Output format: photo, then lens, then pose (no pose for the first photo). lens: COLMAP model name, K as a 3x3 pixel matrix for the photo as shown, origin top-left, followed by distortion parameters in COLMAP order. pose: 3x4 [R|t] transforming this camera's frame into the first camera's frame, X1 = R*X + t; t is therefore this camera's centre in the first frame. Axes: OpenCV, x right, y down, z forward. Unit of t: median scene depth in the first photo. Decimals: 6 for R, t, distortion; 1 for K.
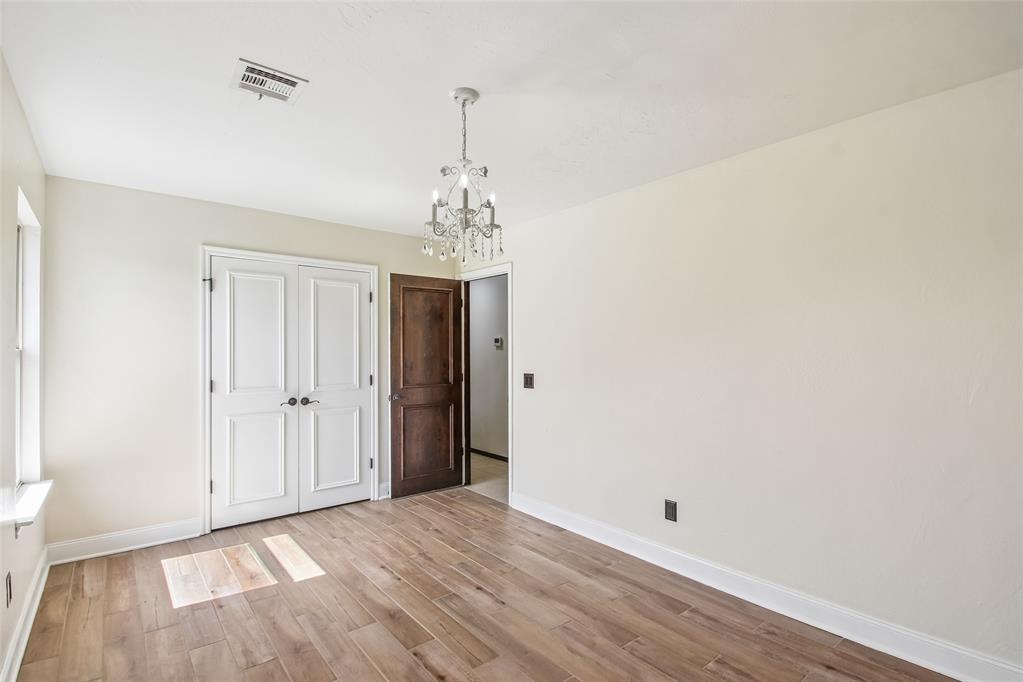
lens RADIAL K [[477.9, 0, 504.9], [0, 477.9, 342.1], [0, 0, 1]] dist [0.020378, -0.016511]
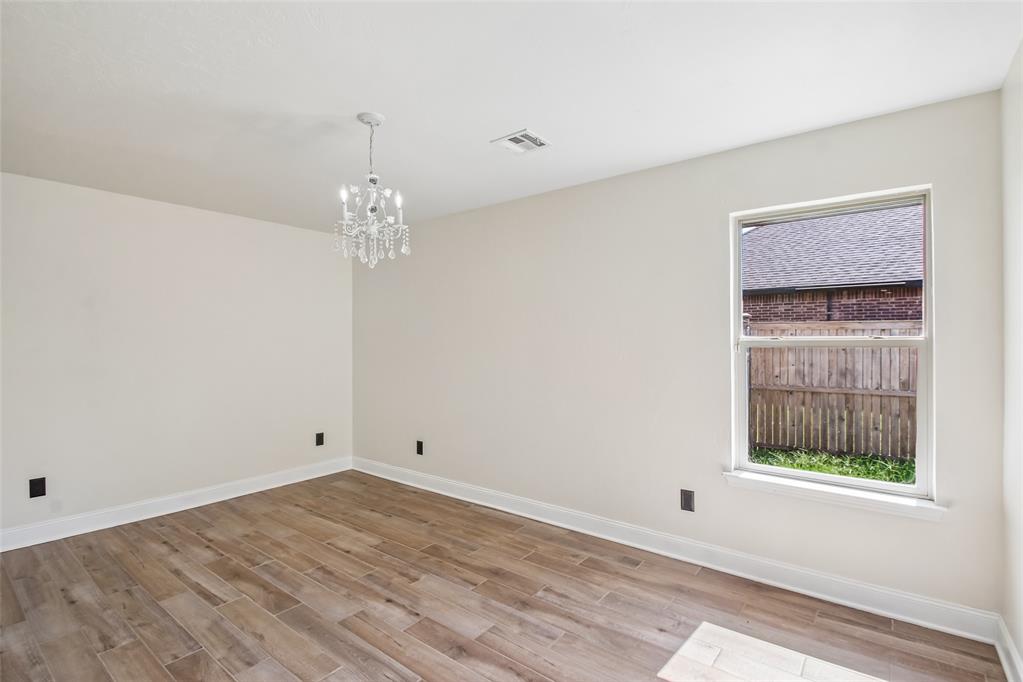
lens RADIAL K [[477.9, 0, 504.9], [0, 477.9, 342.1], [0, 0, 1]] dist [0.020378, -0.016511]
pose [[-0.975758, 0.001683, -0.218847, -0.132774], [0.007480, 0.999643, -0.025665, 0.049944], [0.218725, -0.026679, -0.975422, 1.992330]]
